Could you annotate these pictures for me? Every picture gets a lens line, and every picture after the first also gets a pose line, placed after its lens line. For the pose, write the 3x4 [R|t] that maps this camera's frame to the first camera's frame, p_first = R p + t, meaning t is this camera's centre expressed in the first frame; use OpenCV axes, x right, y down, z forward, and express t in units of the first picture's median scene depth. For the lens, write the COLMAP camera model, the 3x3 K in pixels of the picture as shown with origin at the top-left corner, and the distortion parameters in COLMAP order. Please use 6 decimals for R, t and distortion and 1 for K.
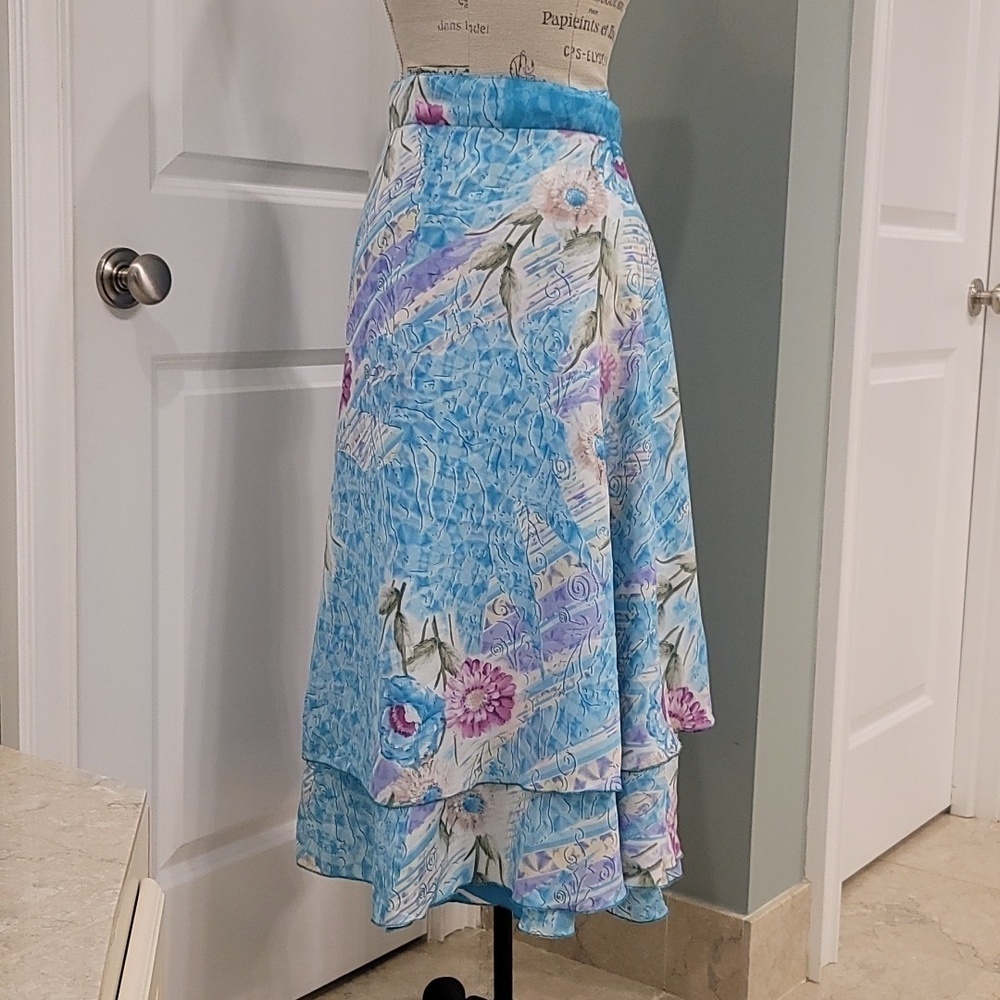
lens RADIAL K [[1588.4, 0, 500.0], [0, 1588.4, 500.0], [0, 0, 1]] dist [0.024536, 0.004159]
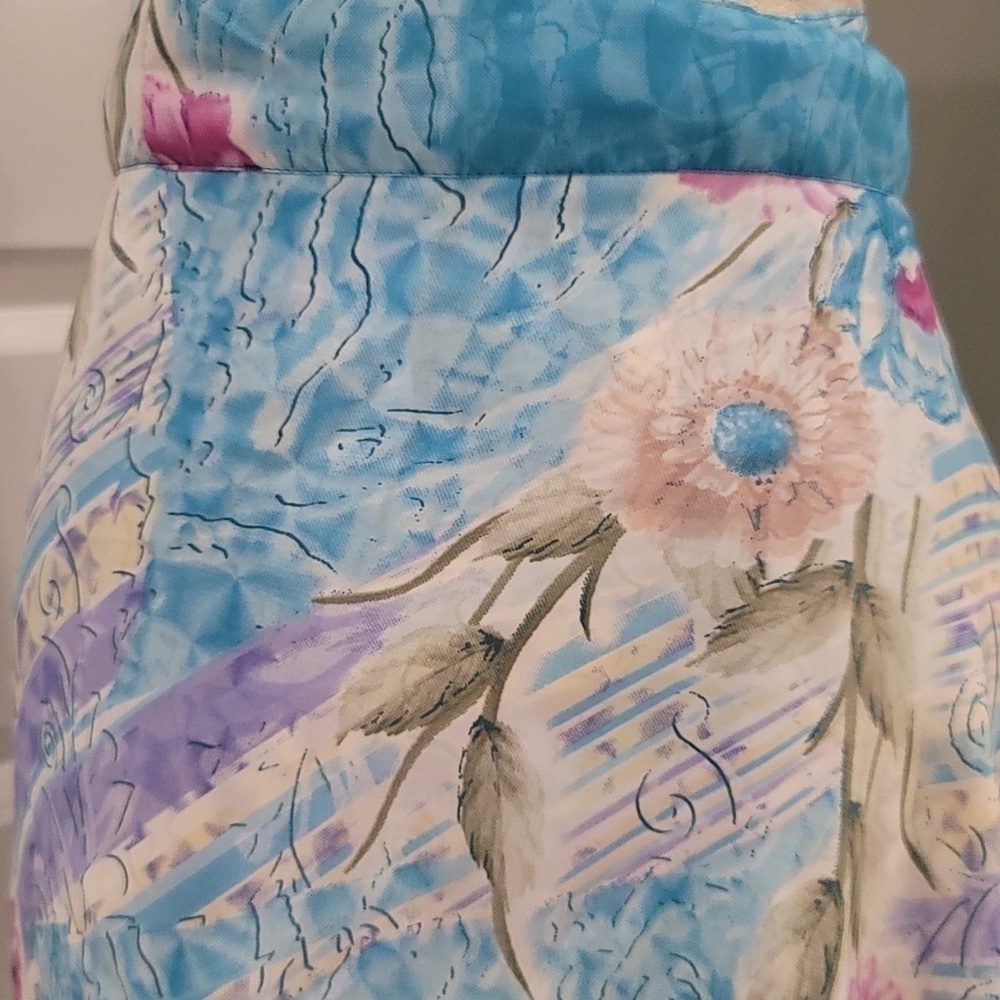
lens RADIAL K [[1588.4, 0, 500.0], [0, 1588.4, 500.0], [0, 0, 1]] dist [0.024536, 0.004159]
pose [[0.994299, -0.011033, -0.106060, 0.034380], [0.014320, 0.999439, 0.030287, -0.189349], [0.105666, -0.031633, 0.993898, 0.745109]]
